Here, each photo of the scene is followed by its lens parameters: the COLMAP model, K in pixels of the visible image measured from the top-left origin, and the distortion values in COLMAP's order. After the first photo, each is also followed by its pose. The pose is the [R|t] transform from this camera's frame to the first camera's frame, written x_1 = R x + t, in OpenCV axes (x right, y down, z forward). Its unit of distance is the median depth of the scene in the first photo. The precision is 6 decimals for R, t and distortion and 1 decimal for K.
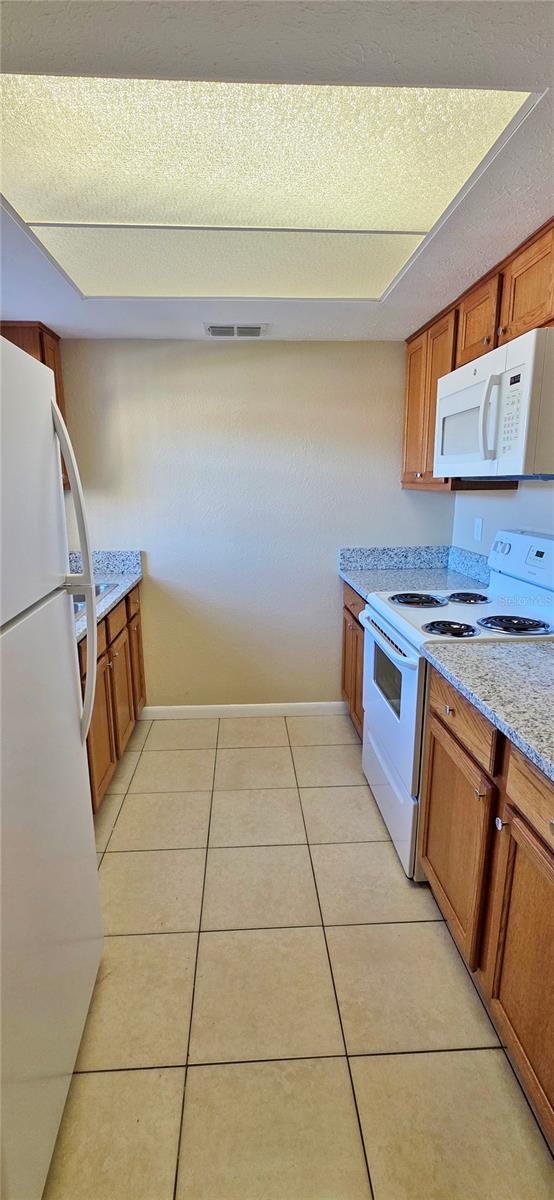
lens RADIAL K [[522.5, 0, 272.1], [0, 522.5, 627.7], [0, 0, 1]] dist [0.002096, 0.000065]
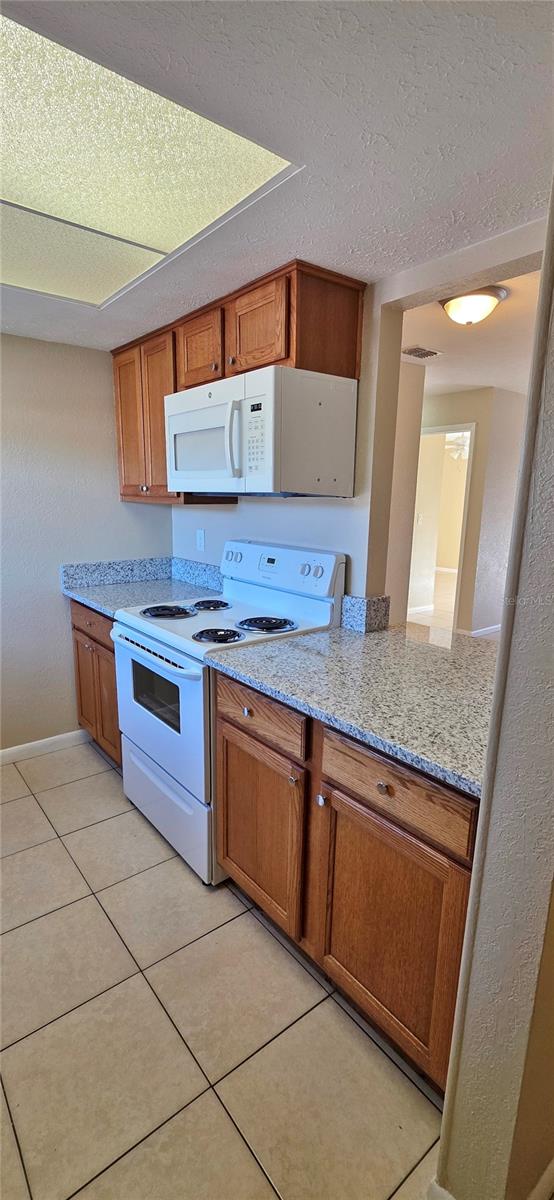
lens RADIAL K [[522.5, 0, 272.1], [0, 522.5, 627.7], [0, 0, 1]] dist [0.002096, 0.000065]
pose [[0.820393, -0.122959, 0.558423, -0.146442], [0.134260, 0.990726, 0.020904, -0.020108], [-0.555815, 0.057824, 0.829293, 0.062444]]
